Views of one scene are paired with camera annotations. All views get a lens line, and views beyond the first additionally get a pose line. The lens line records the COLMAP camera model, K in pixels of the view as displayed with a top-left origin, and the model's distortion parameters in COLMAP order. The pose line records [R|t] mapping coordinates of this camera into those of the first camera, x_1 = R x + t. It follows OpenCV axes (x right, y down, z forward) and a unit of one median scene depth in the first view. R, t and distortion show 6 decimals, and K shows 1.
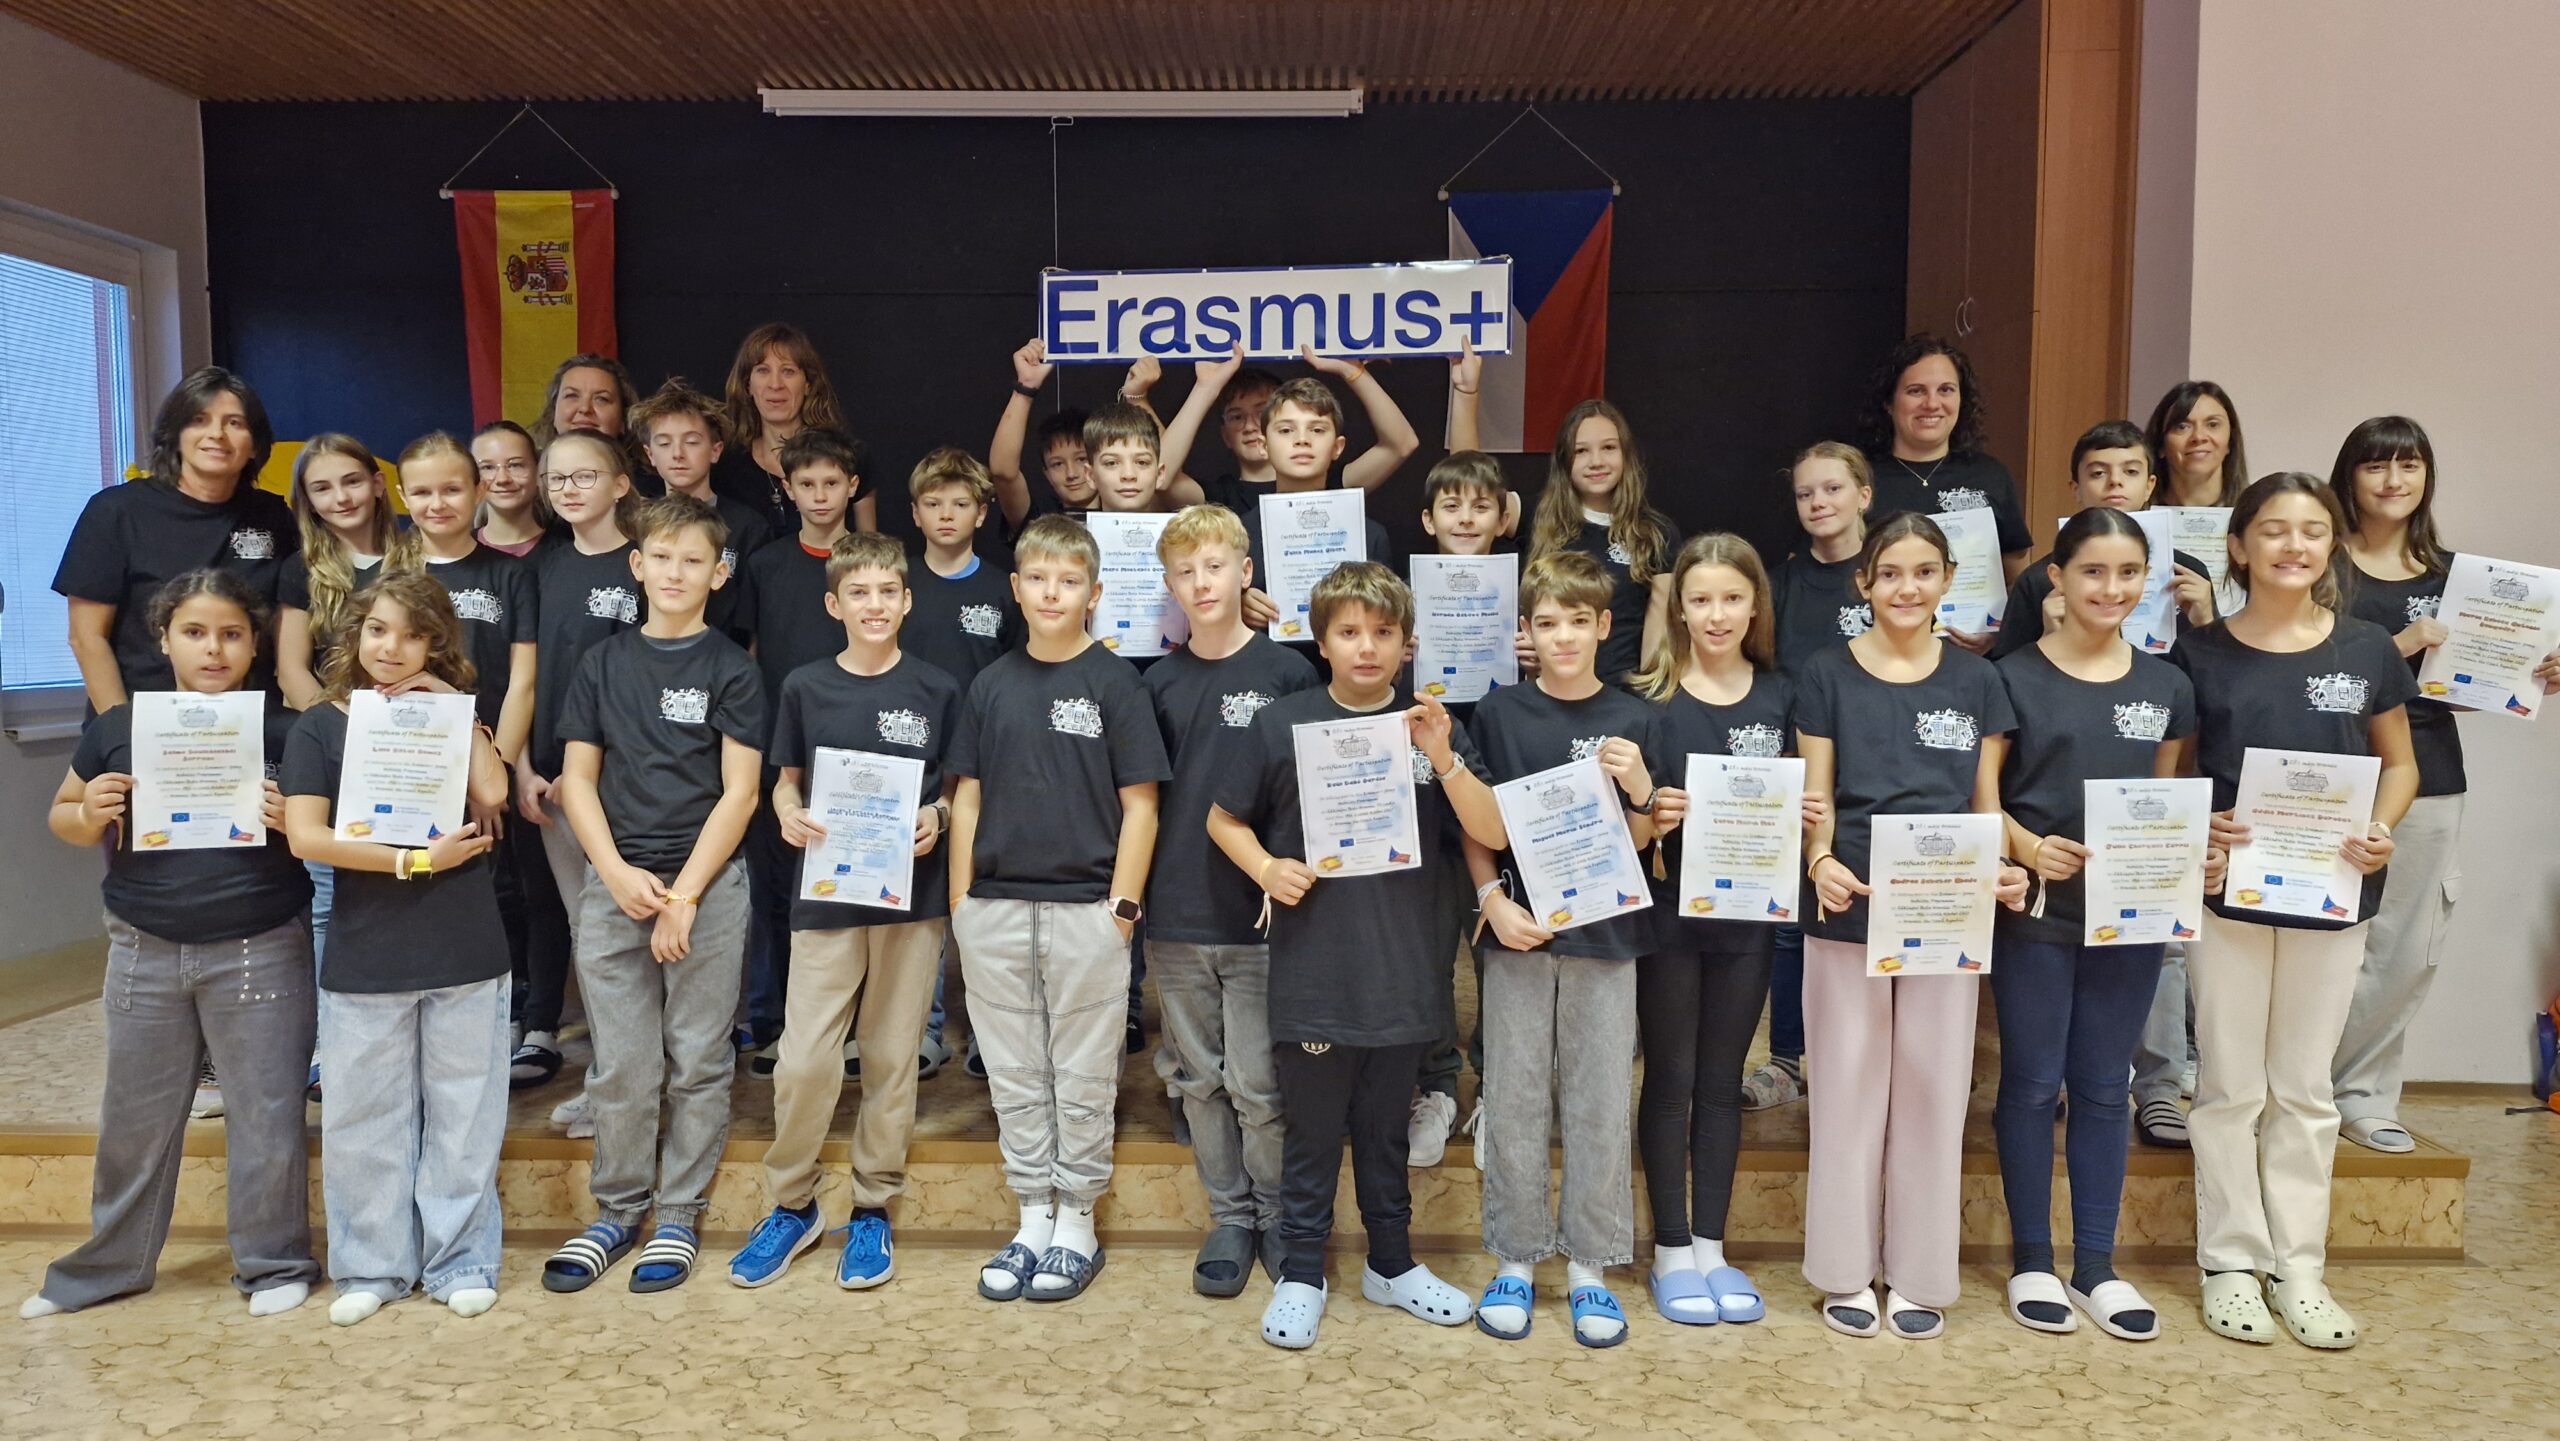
lens RADIAL K [[1699.9, 0, 1280.0], [0, 1699.9, 720.5], [0, 0, 1]] dist [0.001418, 0.000054]
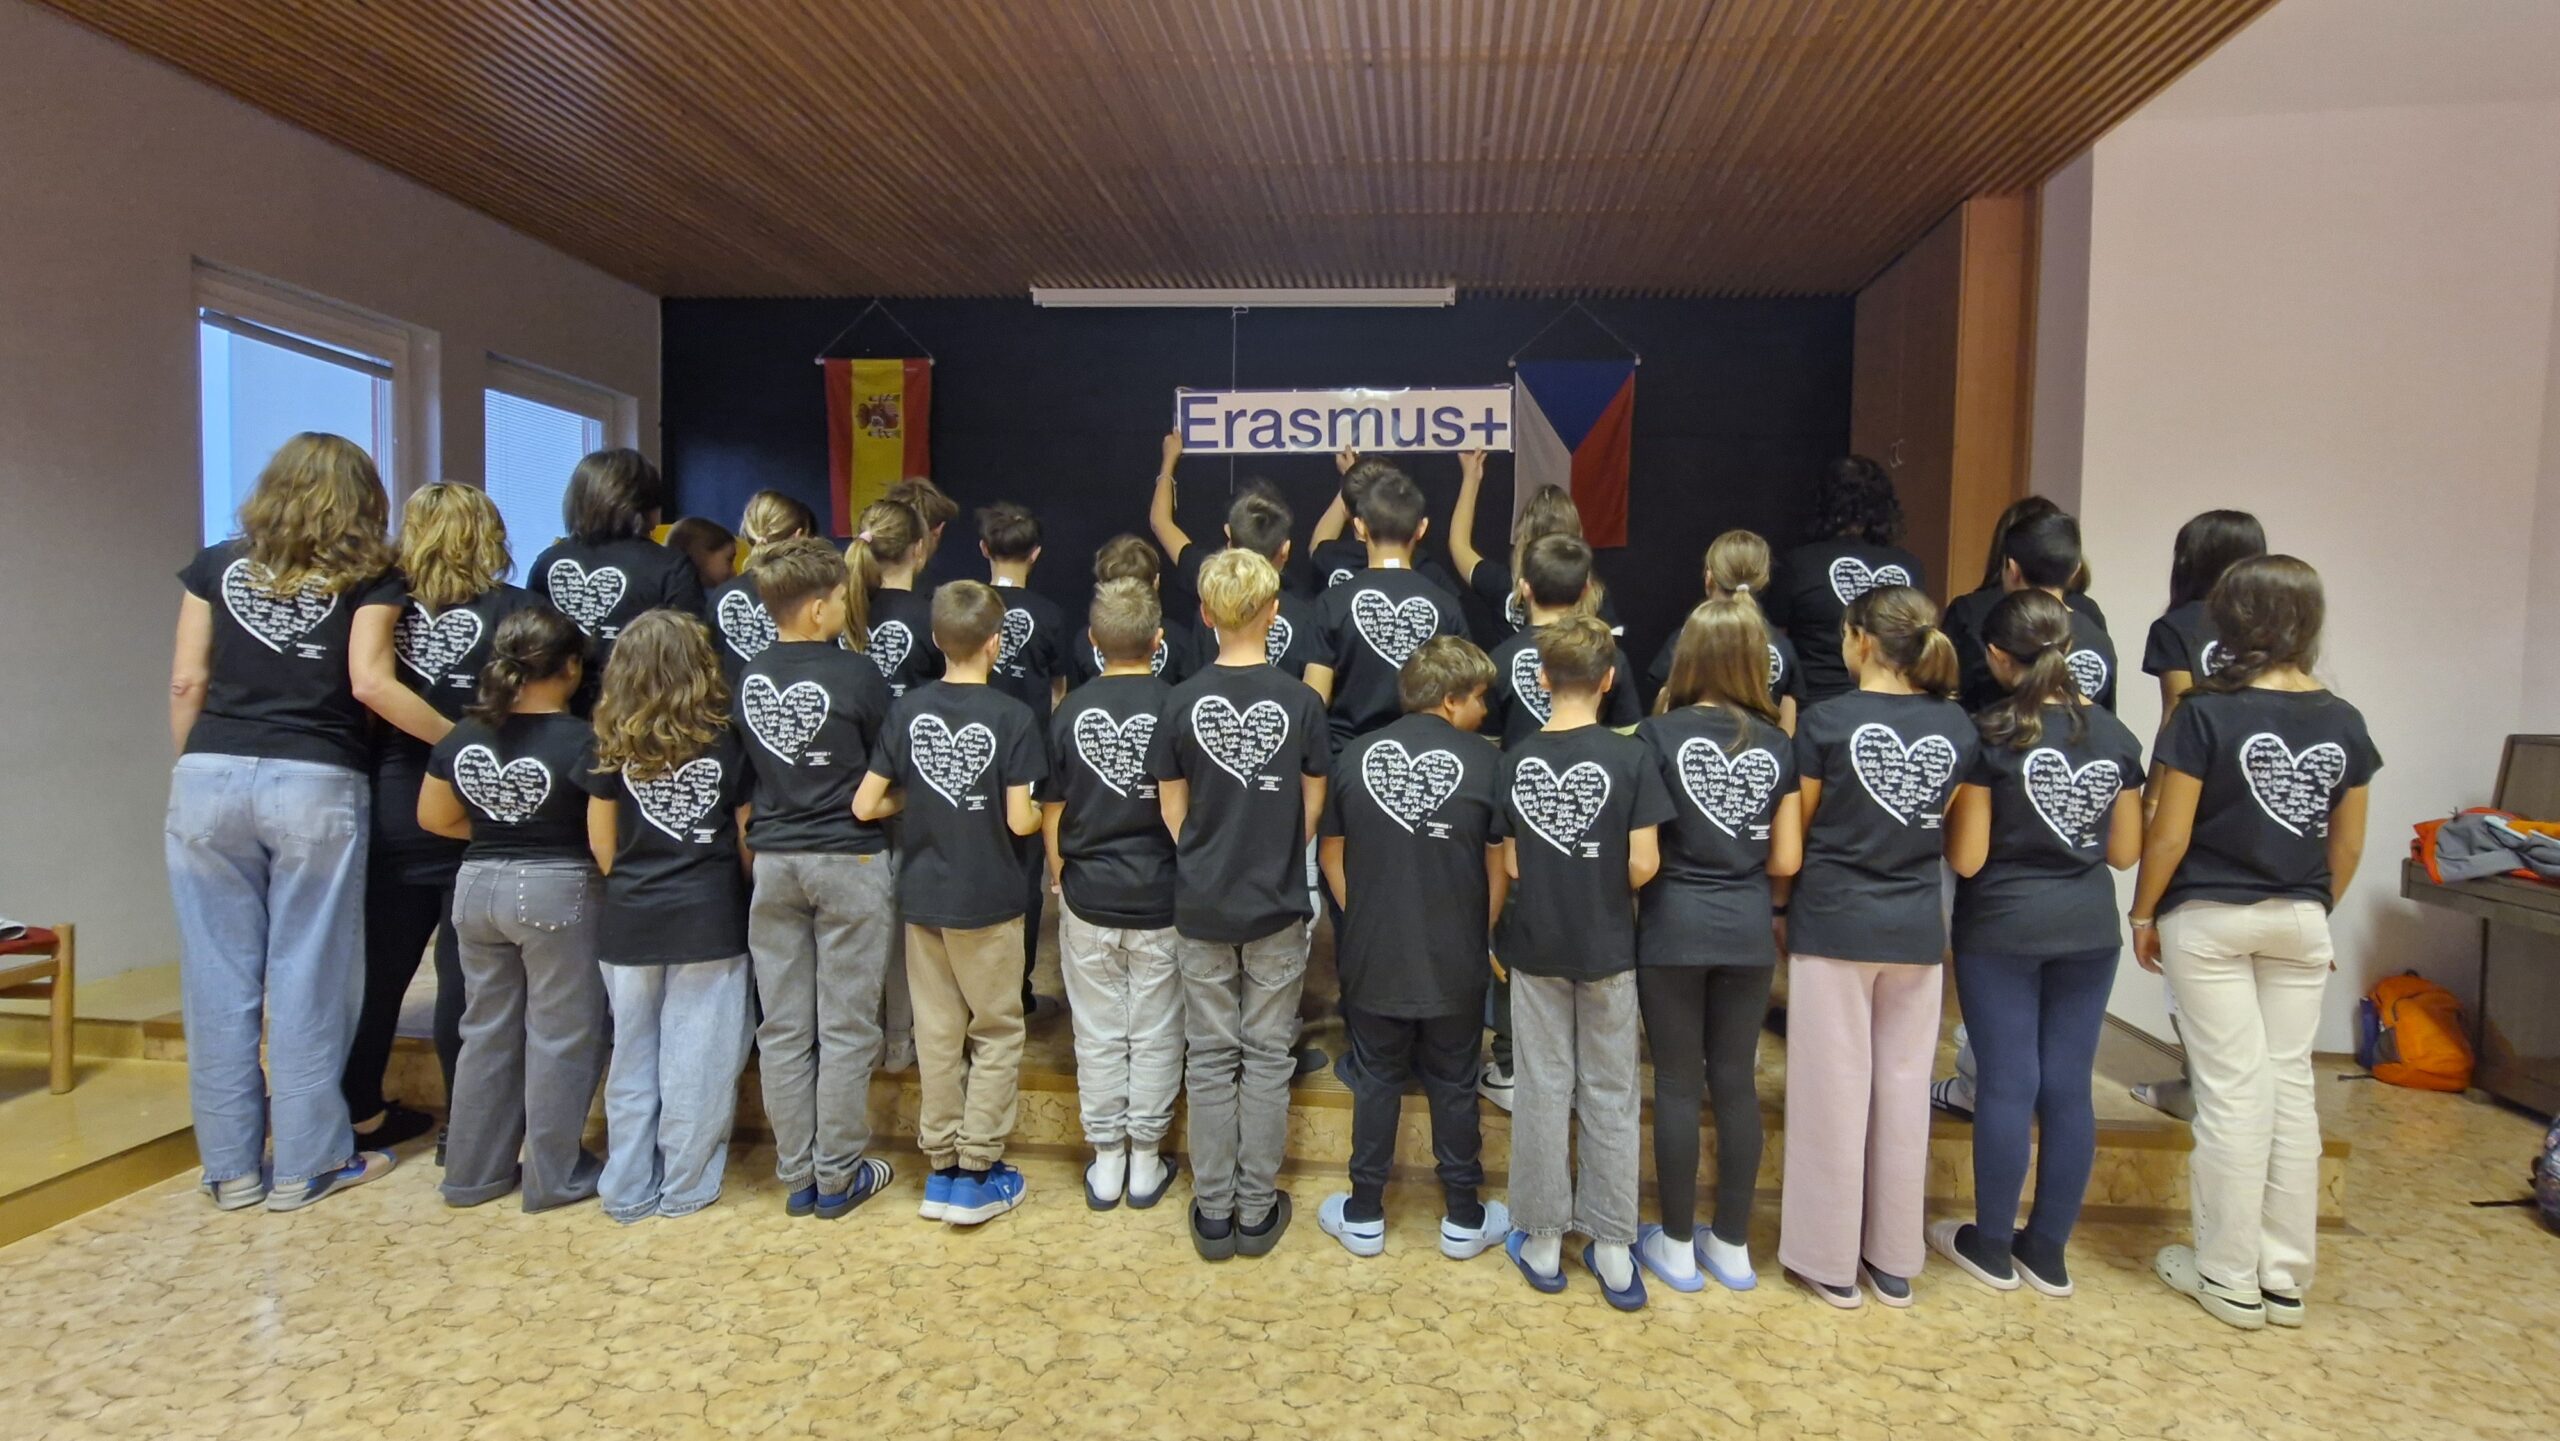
lens RADIAL K [[984.8, 0, 1376.3], [0, 984.8, 689.2], [0, 0, 1]] dist [-0.019292, 0.008391]
pose [[0.997867, 0.023701, -0.060820, 0.062410], [-0.025871, 0.999048, -0.035139, -0.019605], [0.059929, 0.036638, 0.997530, 0.309497]]
